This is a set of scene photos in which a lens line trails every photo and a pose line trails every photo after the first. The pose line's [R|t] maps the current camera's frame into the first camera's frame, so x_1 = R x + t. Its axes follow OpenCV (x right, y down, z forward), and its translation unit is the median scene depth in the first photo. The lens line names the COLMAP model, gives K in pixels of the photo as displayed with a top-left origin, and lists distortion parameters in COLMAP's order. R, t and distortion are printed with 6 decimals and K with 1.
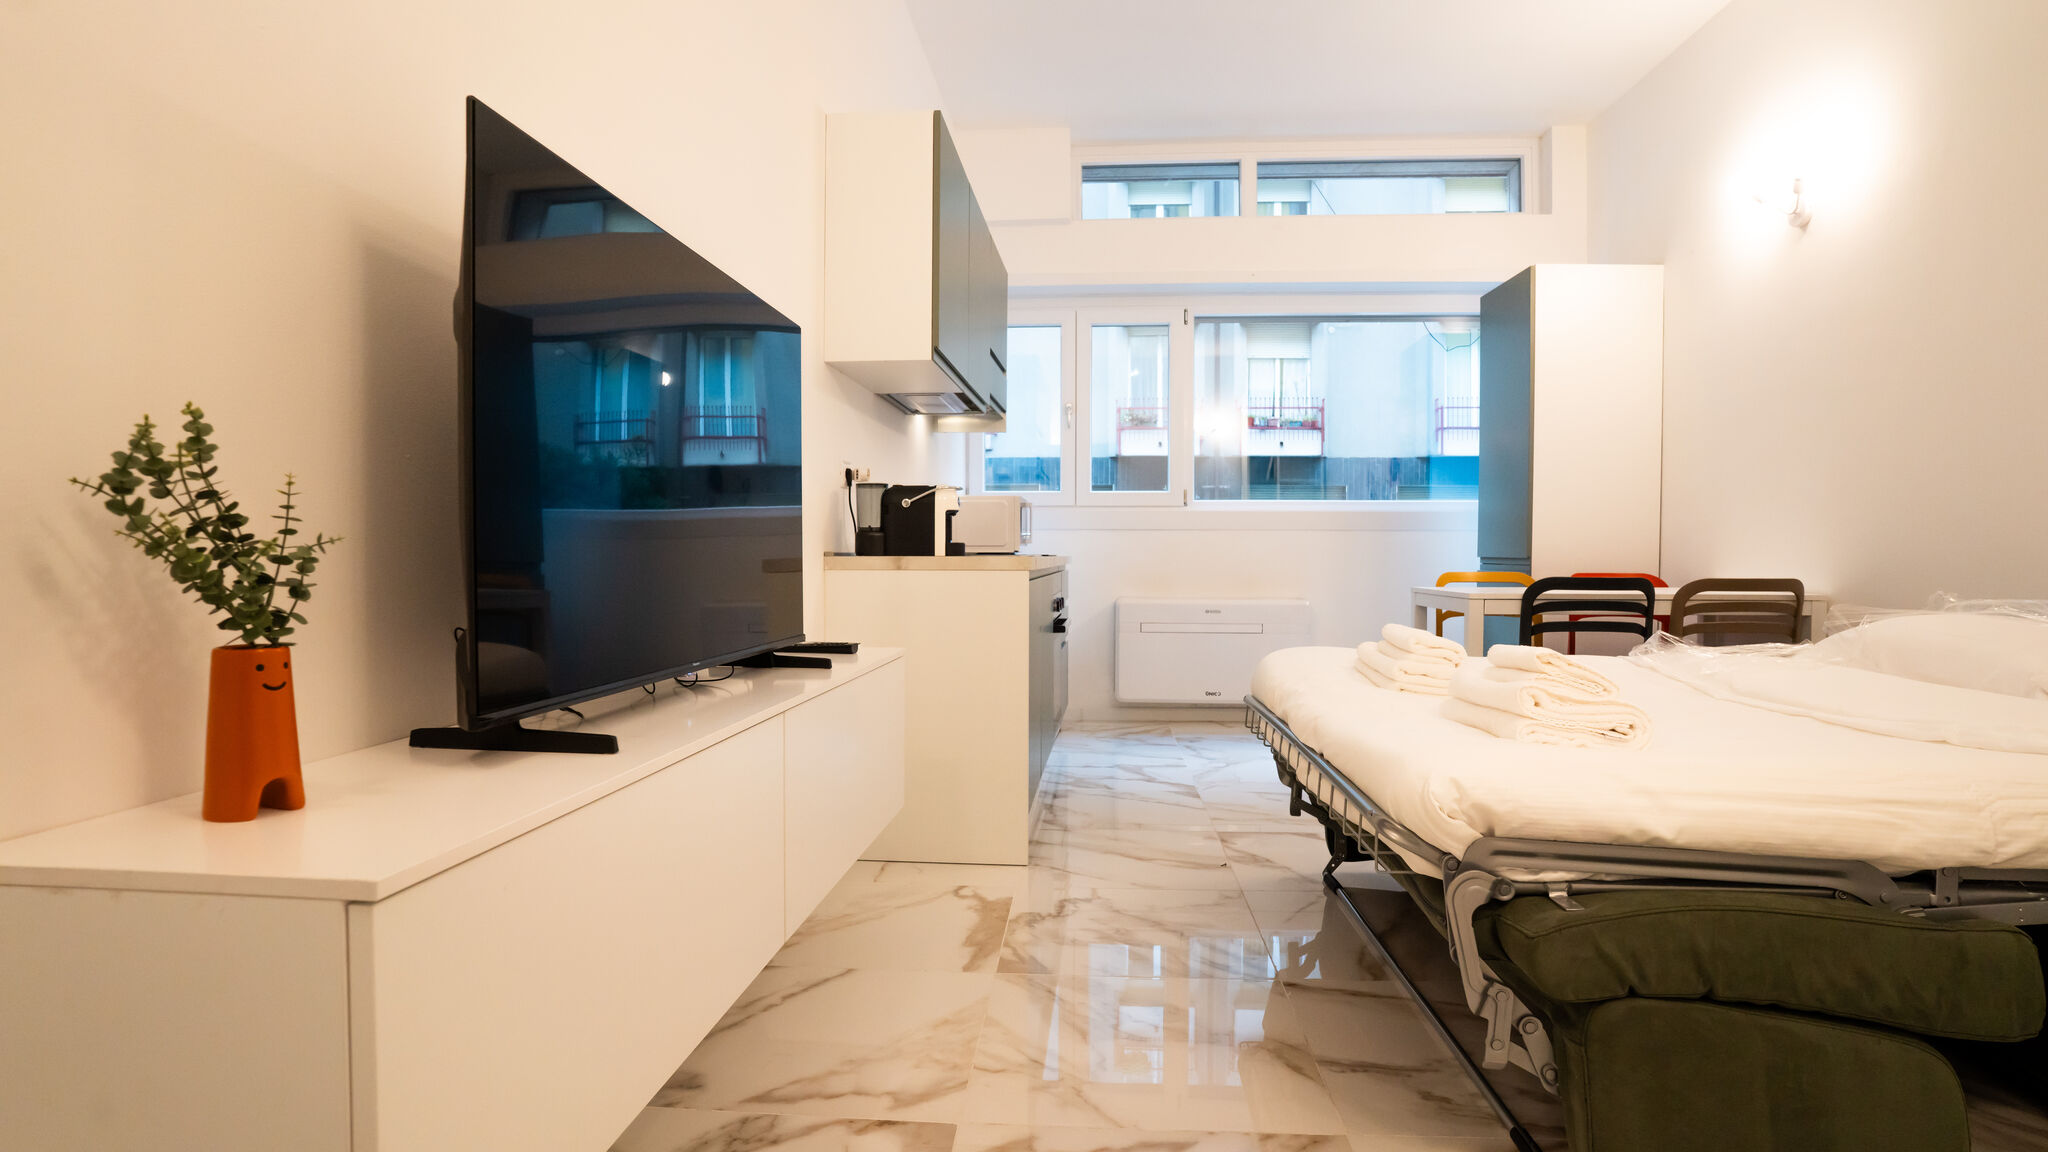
lens RADIAL K [[1063.2, 0, 1029.3], [0, 1063.2, 571.3], [0, 0, 1]] dist [-0.076481, 0.046544]
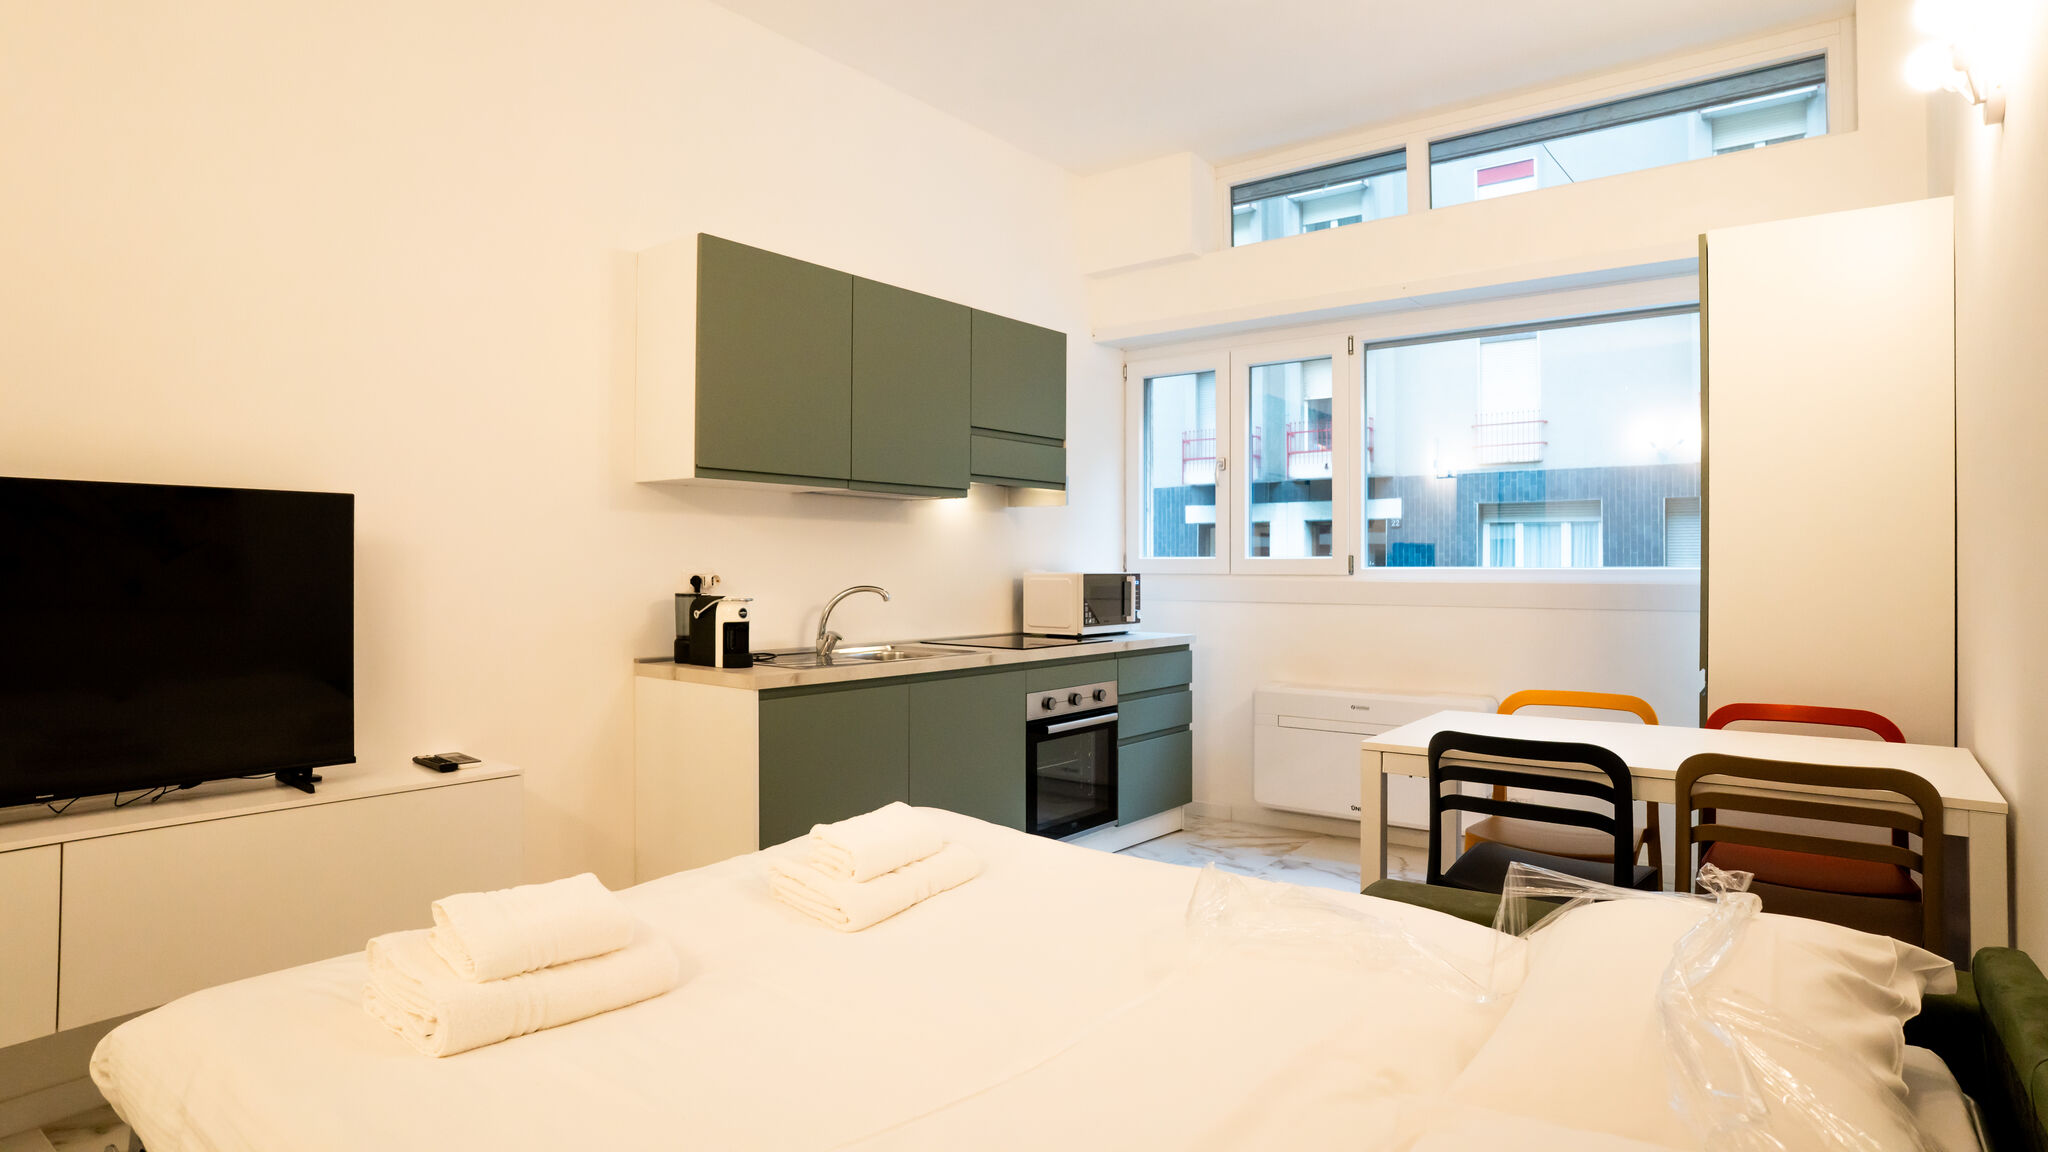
lens RADIAL K [[1086.4, 0, 1017.8], [0, 1086.4, 555.8], [0, 0, 1]] dist [-0.079707, 0.043962]
pose [[0.834658, -0.006725, -0.550727, 0.719383], [-0.009166, 0.999617, -0.026097, -0.096234], [0.550692, 0.026830, 0.834277, 0.298276]]
